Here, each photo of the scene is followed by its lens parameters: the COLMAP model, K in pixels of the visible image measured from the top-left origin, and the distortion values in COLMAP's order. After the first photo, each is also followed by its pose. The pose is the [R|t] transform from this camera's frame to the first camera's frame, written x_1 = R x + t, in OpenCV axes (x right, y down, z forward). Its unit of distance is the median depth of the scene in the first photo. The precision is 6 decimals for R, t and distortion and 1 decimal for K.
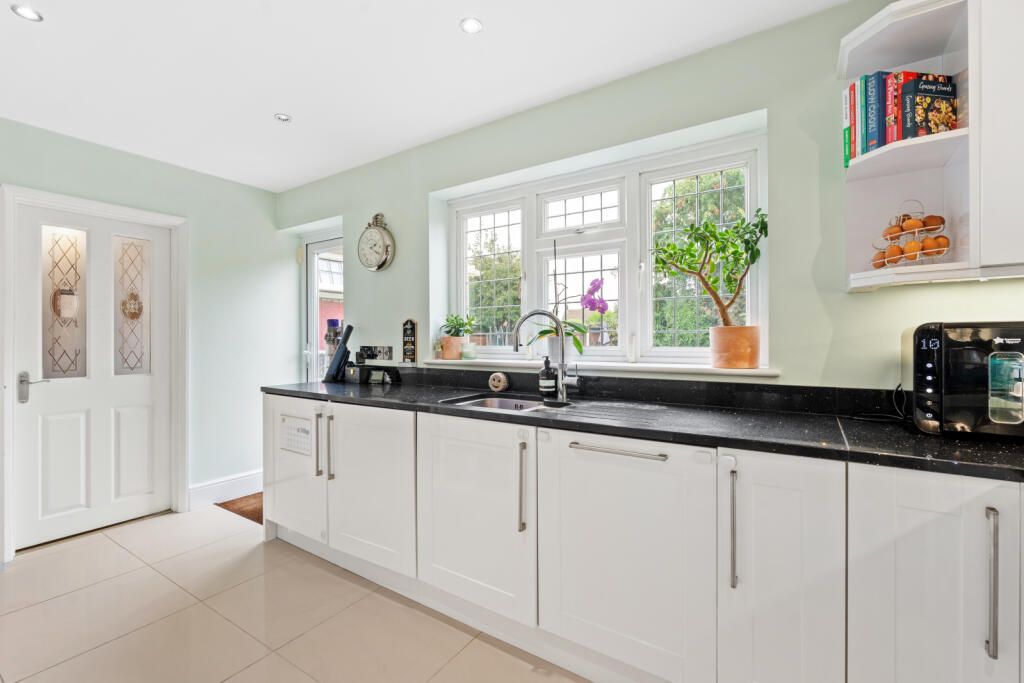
lens RADIAL K [[448.6, 0, 512.0], [0, 448.6, 341.5], [0, 0, 1]] dist [-0.009591, 0.000306]
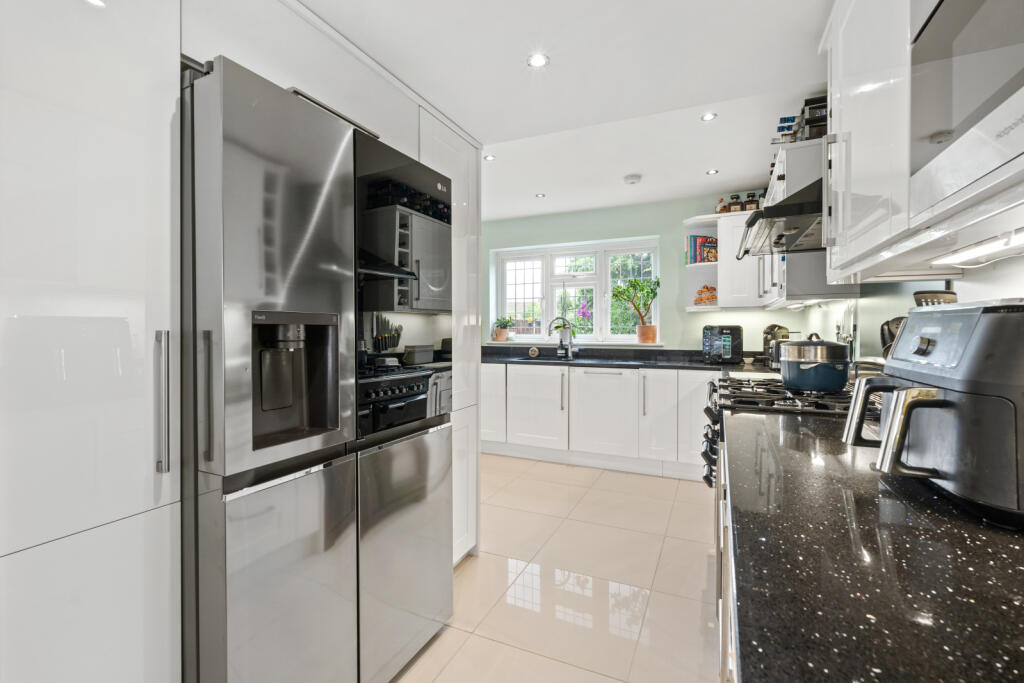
lens RADIAL K [[454.0, 0, 512.0], [0, 454.0, 341.5], [0, 0, 1]] dist [-0.001519, -0.000094]
pose [[0.988684, -0.002226, 0.149994, -0.512714], [-0.000655, 0.999816, 0.019156, 0.005787], [-0.150009, -0.019038, 0.988501, -1.148672]]
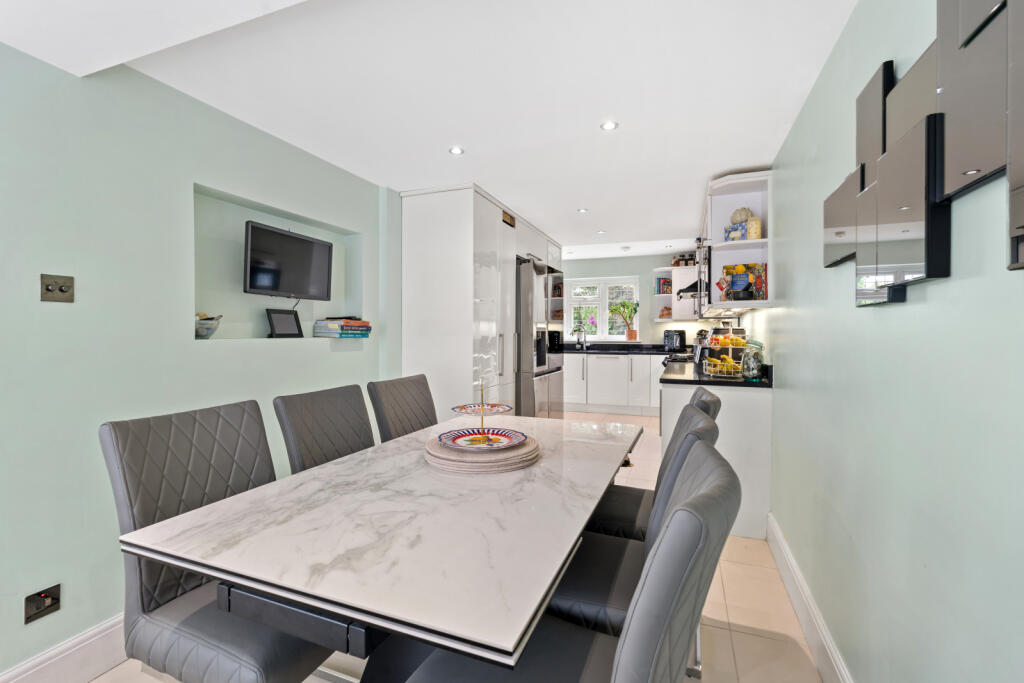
lens RADIAL K [[439.8, 0, 512.0], [0, 439.8, 341.5], [0, 0, 1]] dist [0.000898, 0.000017]
pose [[0.978516, -0.002272, 0.206156, -1.205353], [-0.000999, 0.999875, 0.015760, 0.008863], [-0.206166, -0.015627, 0.978392, -2.338422]]
